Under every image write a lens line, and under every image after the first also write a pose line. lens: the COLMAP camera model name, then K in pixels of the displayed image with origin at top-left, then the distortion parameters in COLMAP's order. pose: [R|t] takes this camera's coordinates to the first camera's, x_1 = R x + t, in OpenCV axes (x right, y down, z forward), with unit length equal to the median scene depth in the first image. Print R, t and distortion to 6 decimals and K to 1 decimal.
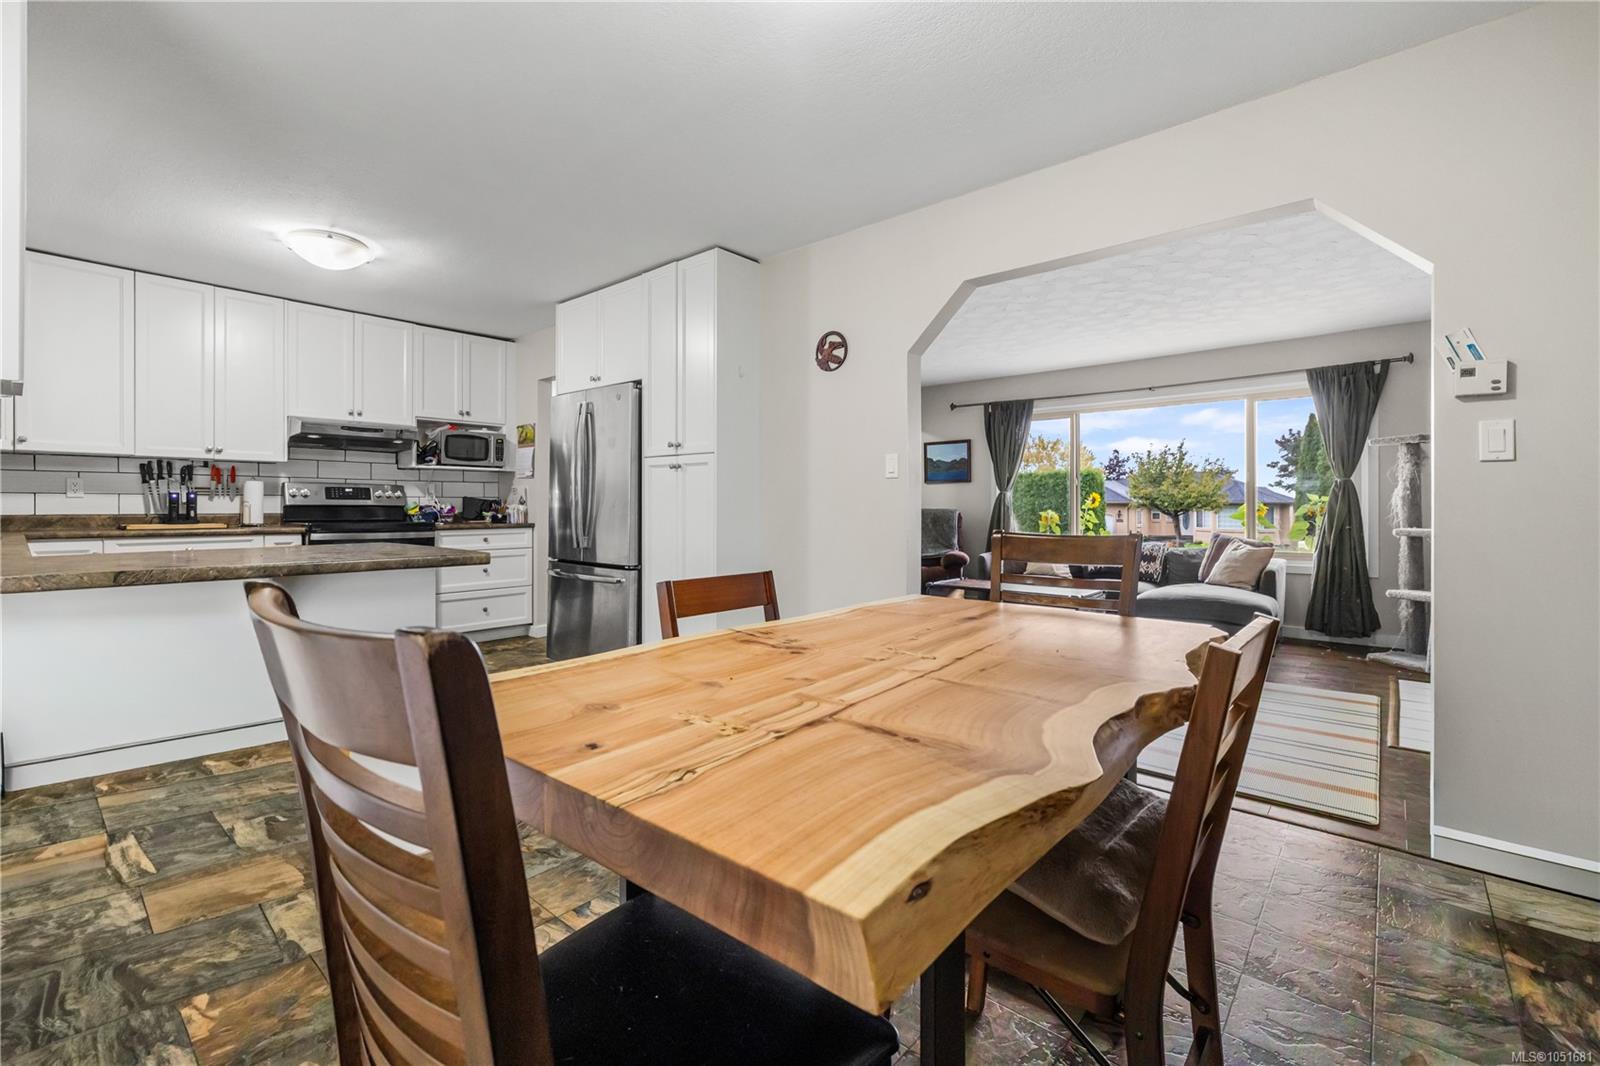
lens RADIAL K [[690.3, 0, 795.8], [0, 690.3, 508.7], [0, 0, 1]] dist [0.002290, 0.000280]
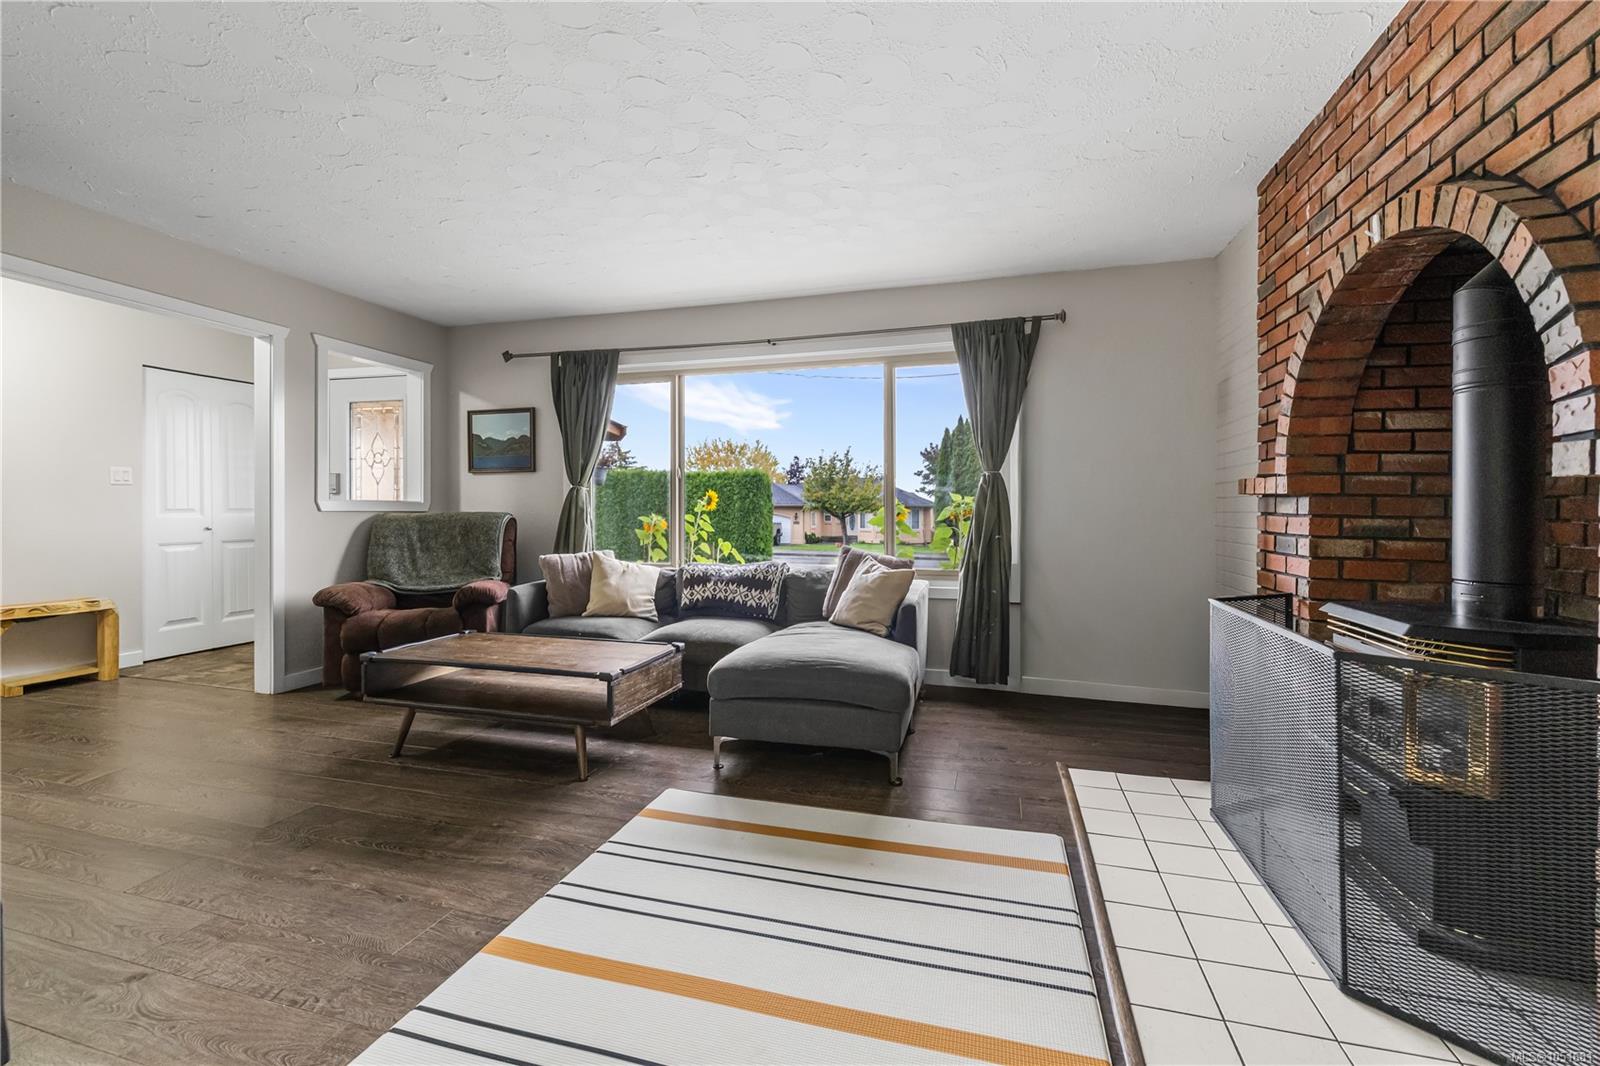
lens RADIAL K [[690.3, 0, 795.8], [0, 690.3, 508.7], [0, 0, 1]] dist [0.002290, 0.000280]
pose [[0.909837, 0.001928, 0.414960, 0.213346], [-0.000453, 0.999993, -0.003654, -0.000619], [-0.414965, 0.003137, 0.909832, 0.301775]]
